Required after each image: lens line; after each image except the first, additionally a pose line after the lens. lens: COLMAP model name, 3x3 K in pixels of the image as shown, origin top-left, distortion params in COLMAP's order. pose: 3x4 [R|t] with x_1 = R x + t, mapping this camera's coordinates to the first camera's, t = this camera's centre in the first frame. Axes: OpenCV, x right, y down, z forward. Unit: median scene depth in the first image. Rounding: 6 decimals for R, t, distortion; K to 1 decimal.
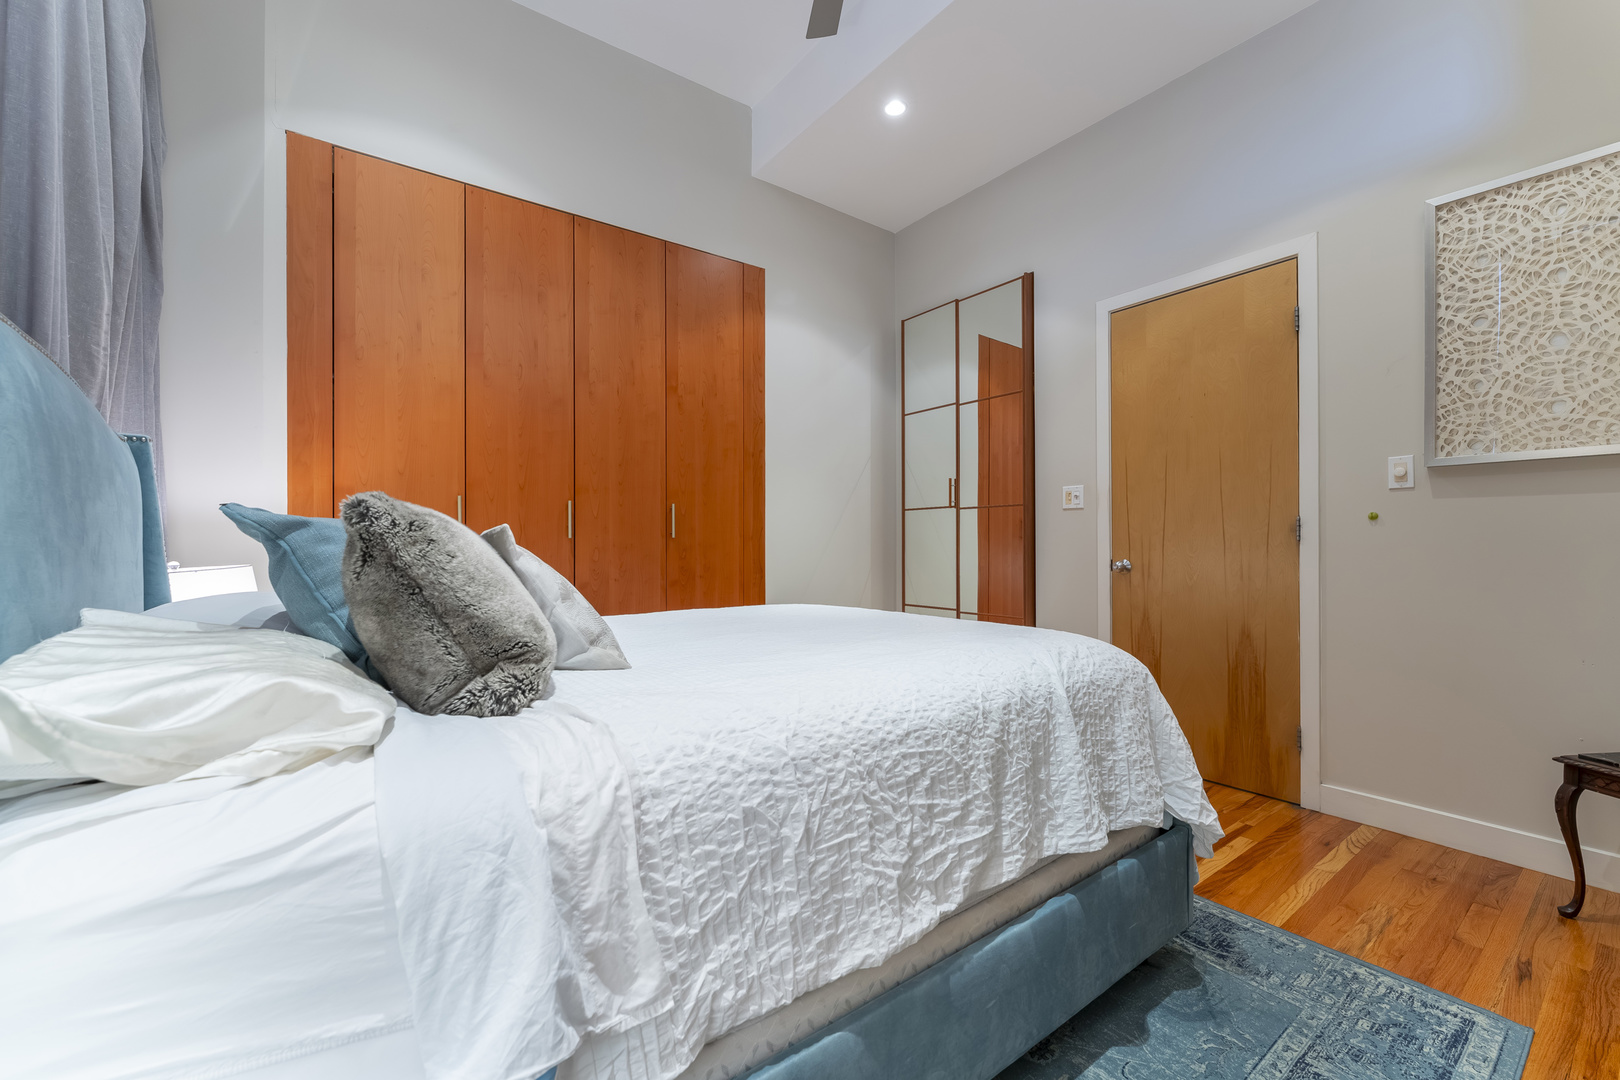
lens RADIAL K [[656.5, 0, 806.5], [0, 656.5, 542.5], [0, 0, 1]] dist [0.000784, -0.000222]
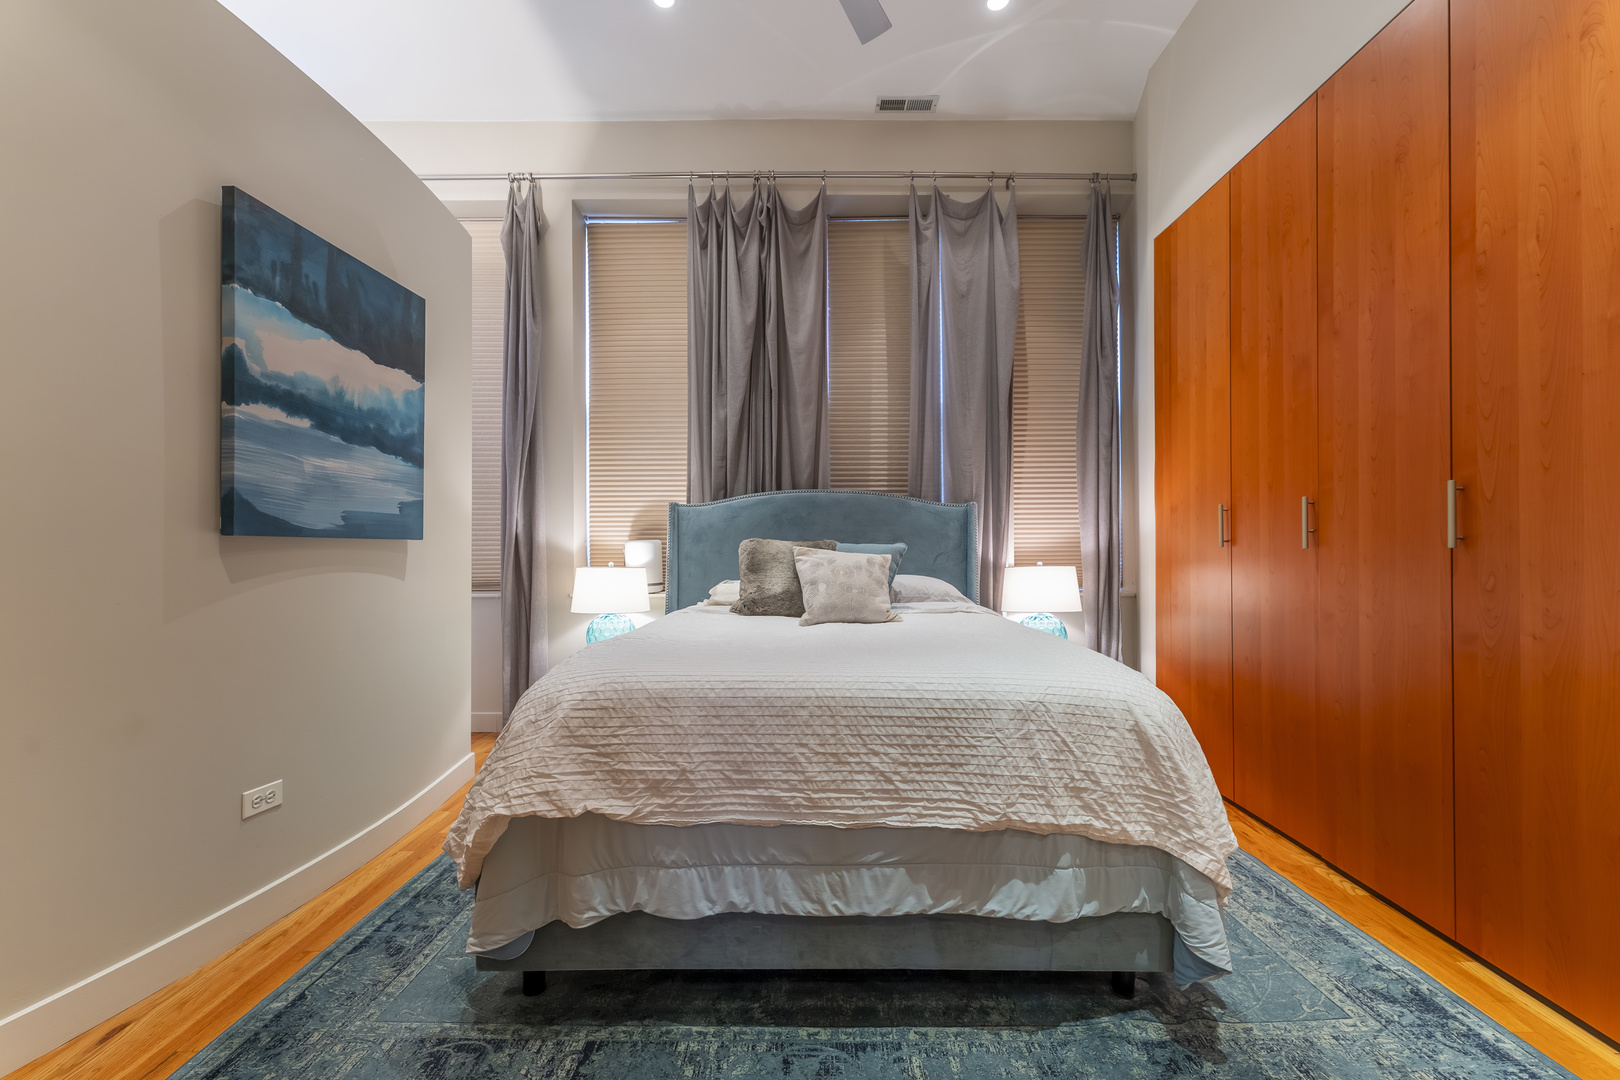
lens RADIAL K [[656.5, 0, 806.5], [0, 656.5, 542.5], [0, 0, 1]] dist [0.000784, -0.000222]
pose [[-0.600458, -0.009736, -0.799597, 0.590134], [-0.002429, 0.999943, -0.010351, -0.004853], [0.799652, -0.004273, -0.600448, 1.079557]]
